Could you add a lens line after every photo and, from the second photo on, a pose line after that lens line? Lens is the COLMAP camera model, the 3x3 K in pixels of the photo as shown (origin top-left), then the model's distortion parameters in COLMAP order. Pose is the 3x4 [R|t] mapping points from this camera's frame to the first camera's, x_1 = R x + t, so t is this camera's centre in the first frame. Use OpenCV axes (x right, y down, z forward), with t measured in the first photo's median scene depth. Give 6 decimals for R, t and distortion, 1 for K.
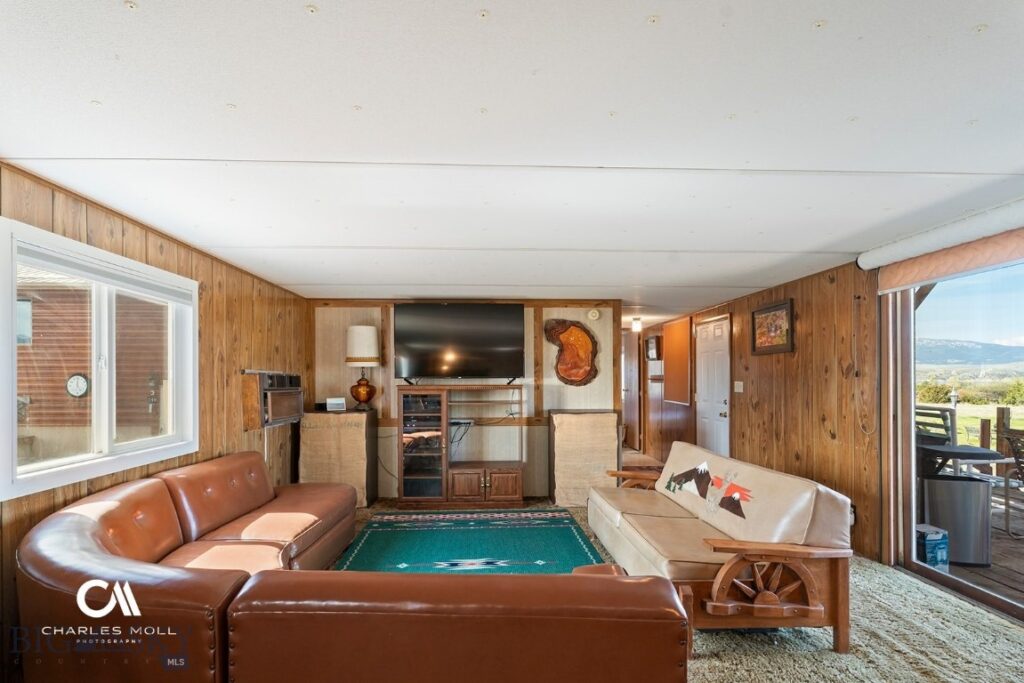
lens RADIAL K [[473.8, 0, 505.3], [0, 473.8, 381.2], [0, 0, 1]] dist [-0.002256, 0.002885]
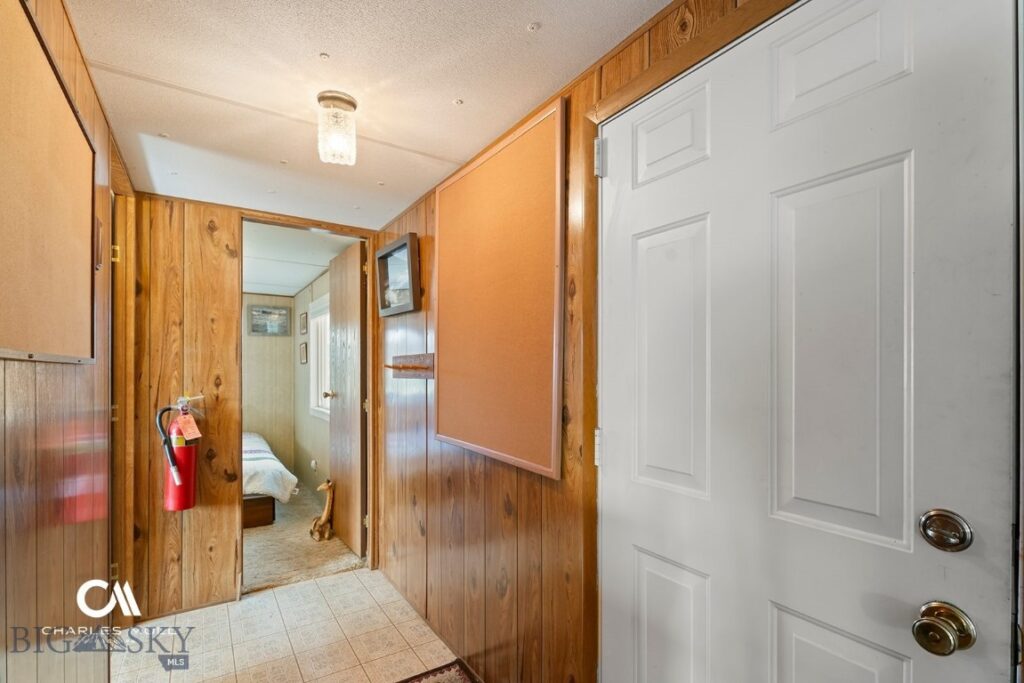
lens RADIAL K [[473.8, 0, 511.7], [0, 473.8, 368.4], [0, 0, 1]] dist [-0.002256, 0.002885]
pose [[0.856812, 0.006449, 0.515589, 0.197067], [-0.005318, 0.999979, -0.003670, -0.002530], [-0.515602, 0.000402, 0.856828, 0.640300]]
